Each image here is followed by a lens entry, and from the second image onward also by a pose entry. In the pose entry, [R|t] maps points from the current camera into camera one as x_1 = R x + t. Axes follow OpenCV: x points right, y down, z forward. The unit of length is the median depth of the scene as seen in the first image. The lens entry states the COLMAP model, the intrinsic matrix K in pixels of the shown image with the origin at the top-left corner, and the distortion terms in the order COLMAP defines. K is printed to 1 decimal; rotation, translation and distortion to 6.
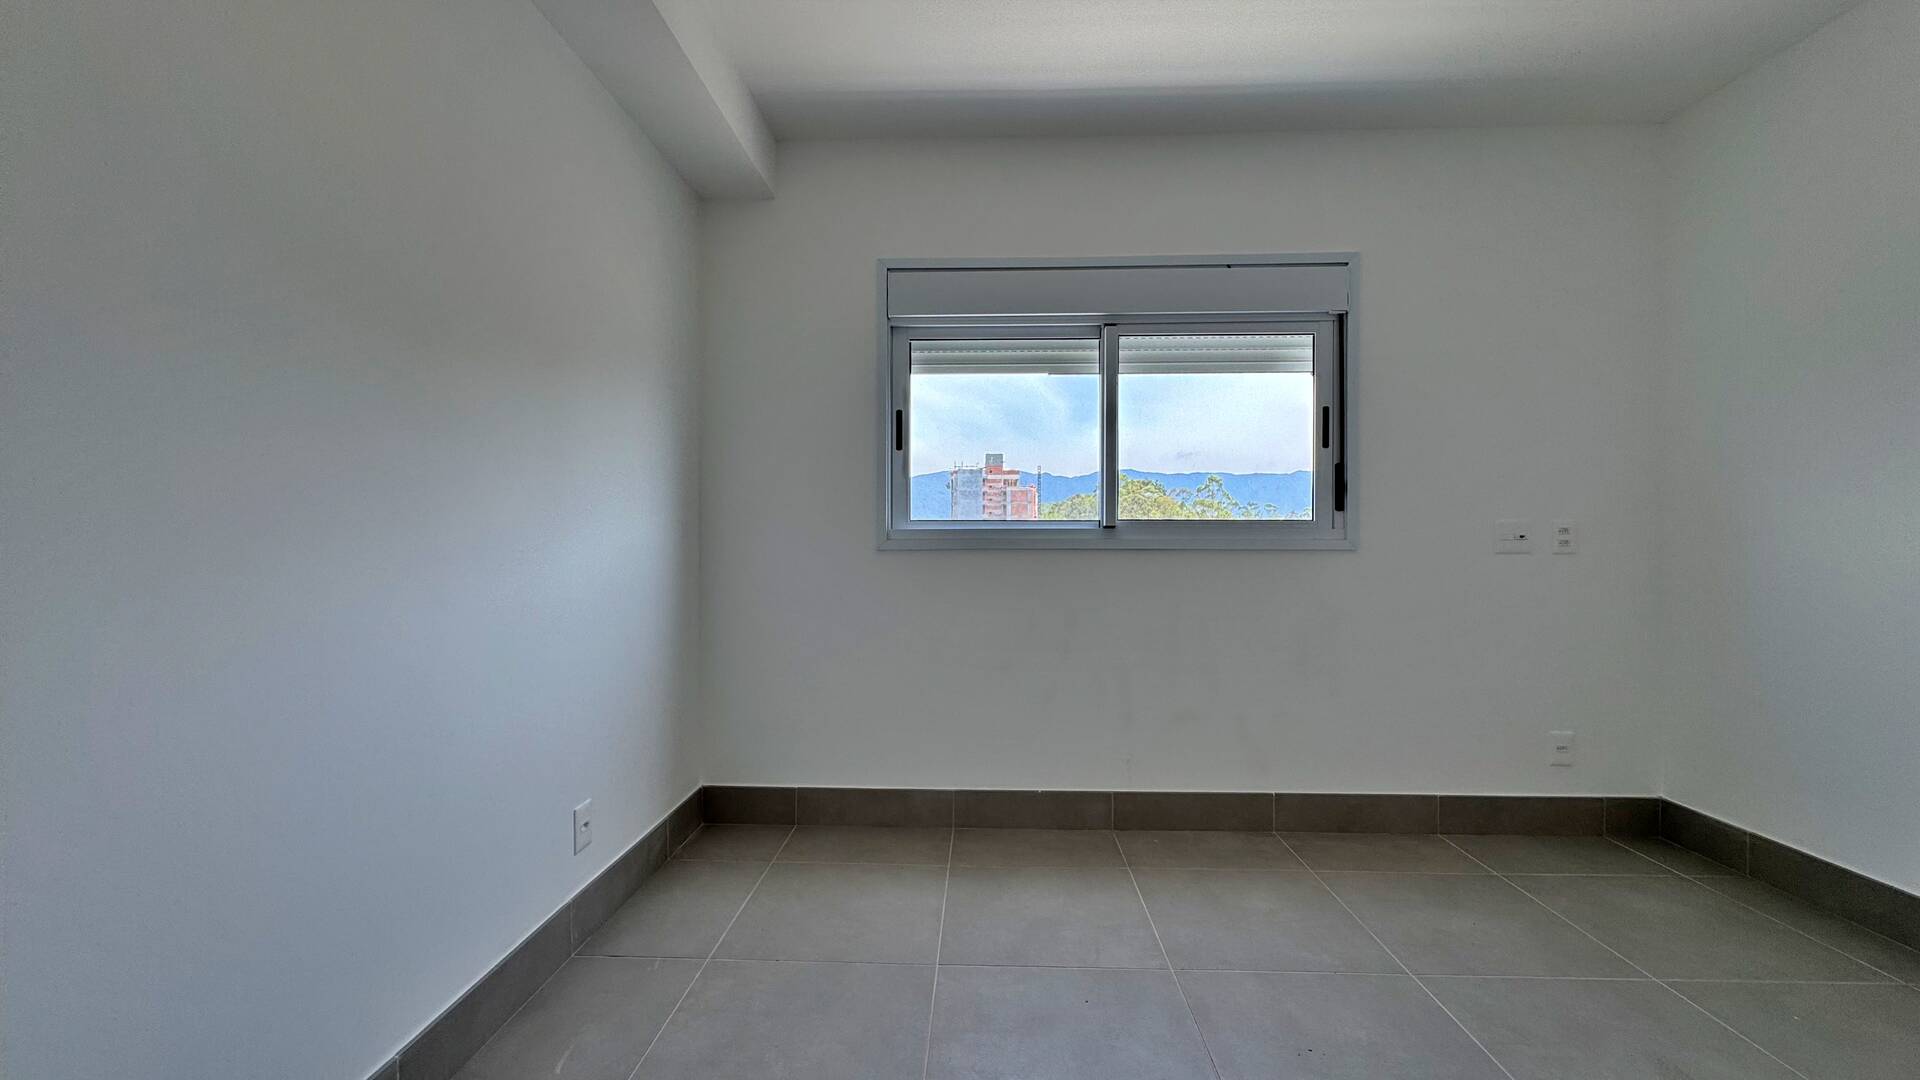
lens RADIAL K [[761.4, 0, 966.3], [0, 761.4, 545.6], [0, 0, 1]] dist [-0.003474, -0.000091]
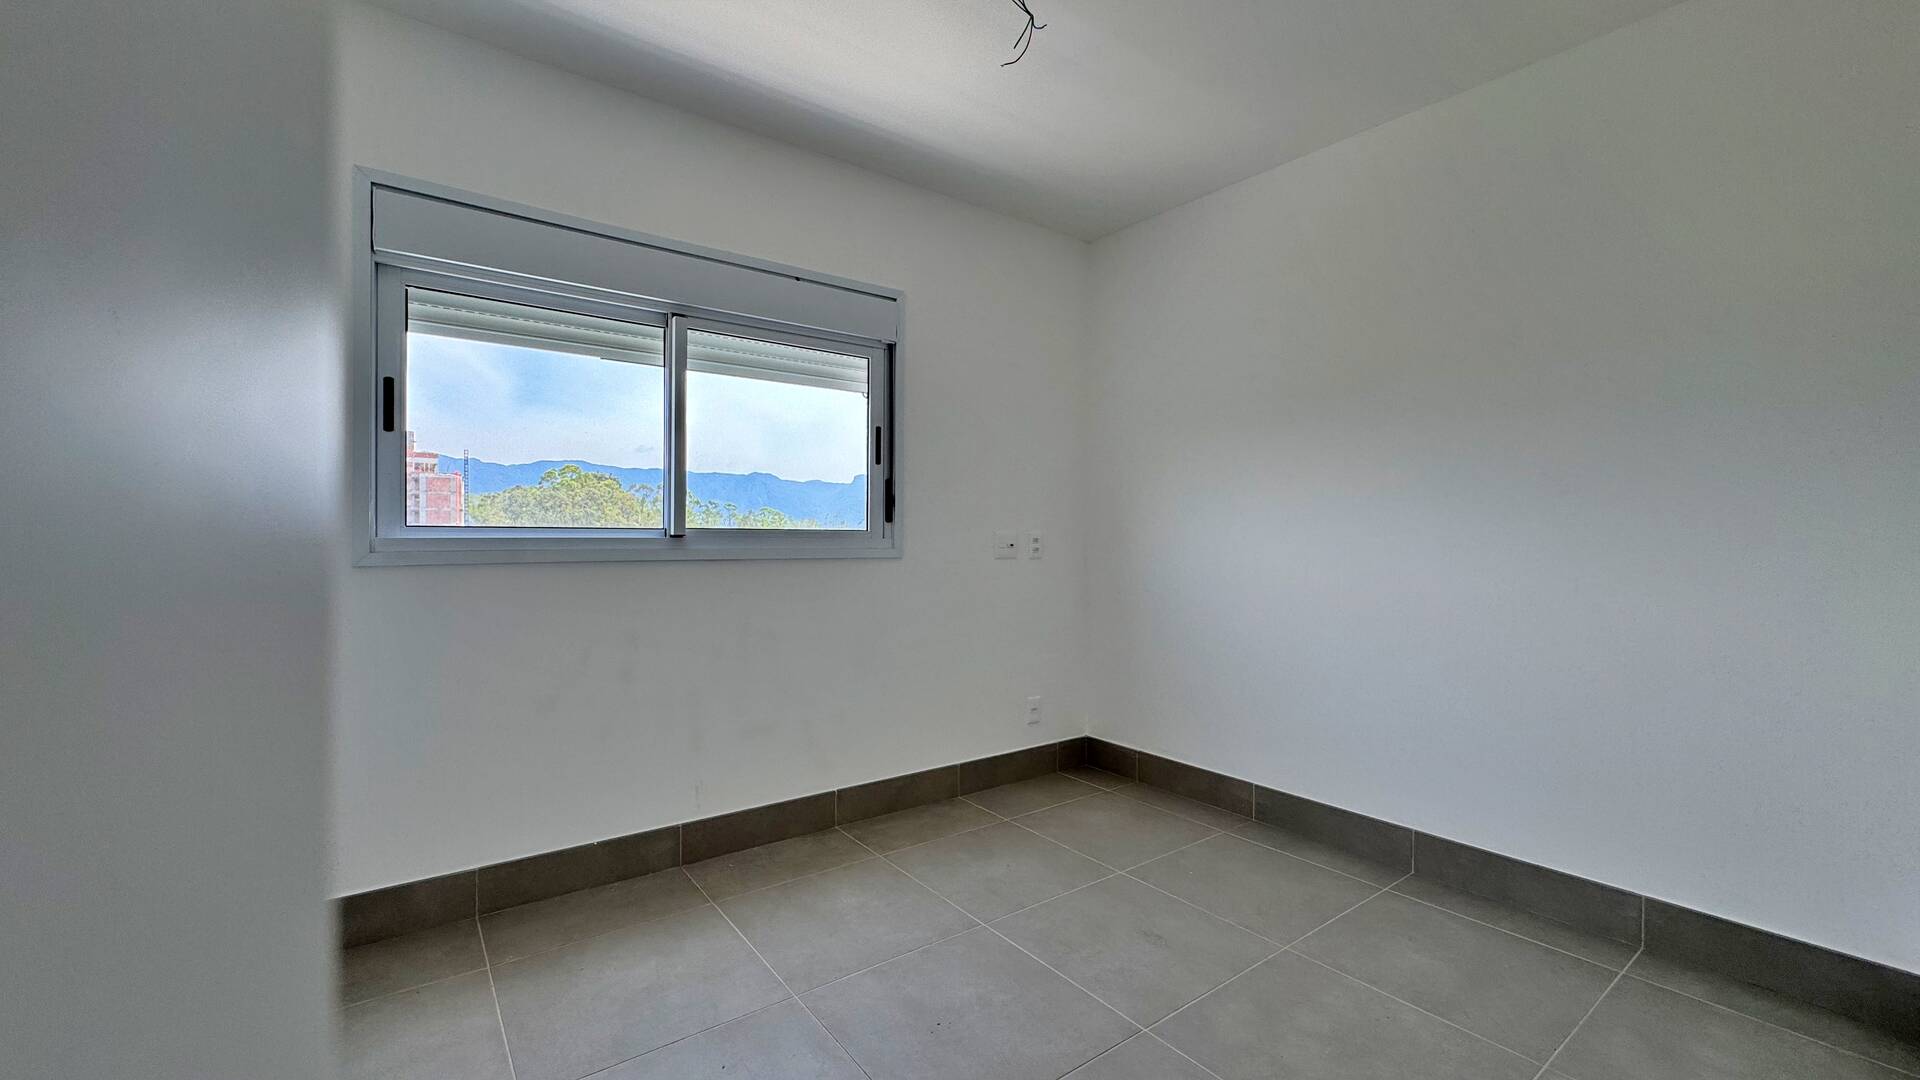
lens RADIAL K [[761.4, 0, 964.0], [0, 761.4, 544.6], [0, 0, 1]] dist [-0.003474, -0.000091]
pose [[0.780896, -0.002648, 0.624655, -0.113693], [0.002039, 0.999996, 0.001691, -0.014872], [-0.624658, -0.000047, 0.780899, 0.070200]]
